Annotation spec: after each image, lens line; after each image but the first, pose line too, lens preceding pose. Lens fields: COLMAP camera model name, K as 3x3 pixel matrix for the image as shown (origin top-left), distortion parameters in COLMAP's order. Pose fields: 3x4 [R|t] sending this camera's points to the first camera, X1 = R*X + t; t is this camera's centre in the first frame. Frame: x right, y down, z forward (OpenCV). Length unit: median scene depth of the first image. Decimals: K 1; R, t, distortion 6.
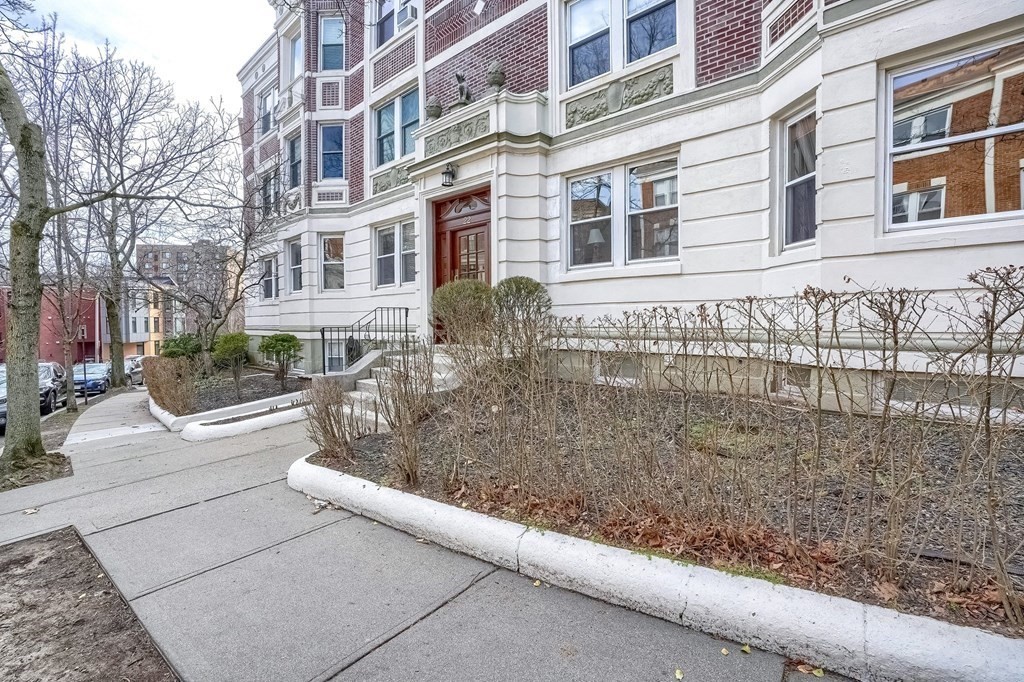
lens RADIAL K [[471.2, 0, 510.4], [0, 471.2, 332.1], [0, 0, 1]] dist [-0.067823, 0.026962]
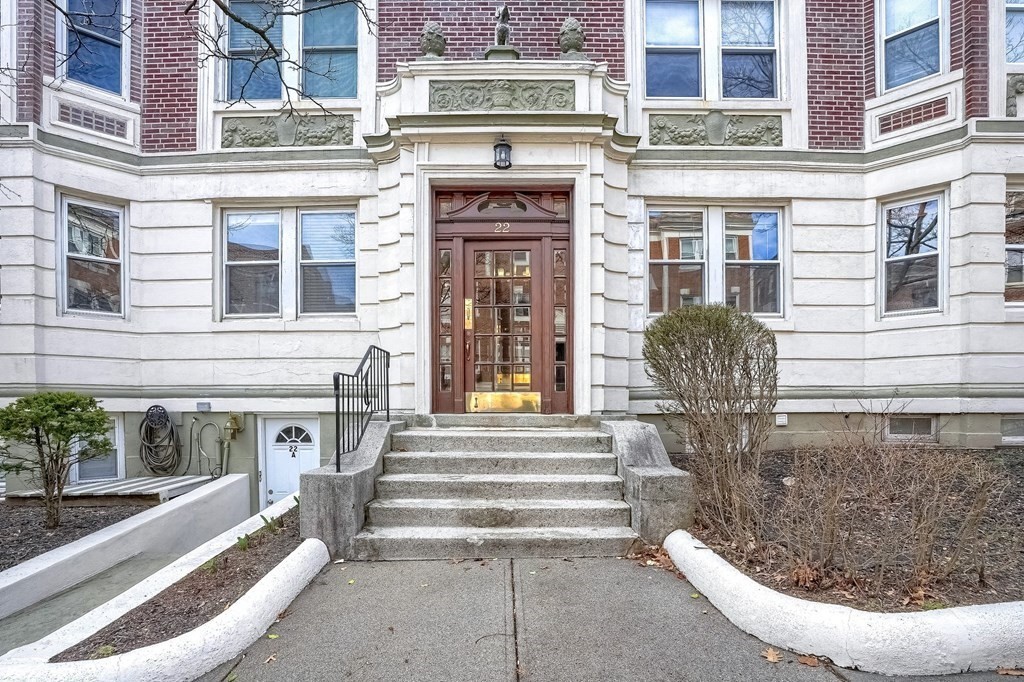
lens RADIAL K [[480.0, 0, 488.2], [0, 480.0, 380.6], [0, 0, 1]] dist [-0.070601, 0.028641]
pose [[0.732744, 0.001310, 0.680503, -0.640454], [0.016449, 0.999672, -0.019636, -0.008650], [-0.680306, 0.025582, 0.732482, 0.588308]]
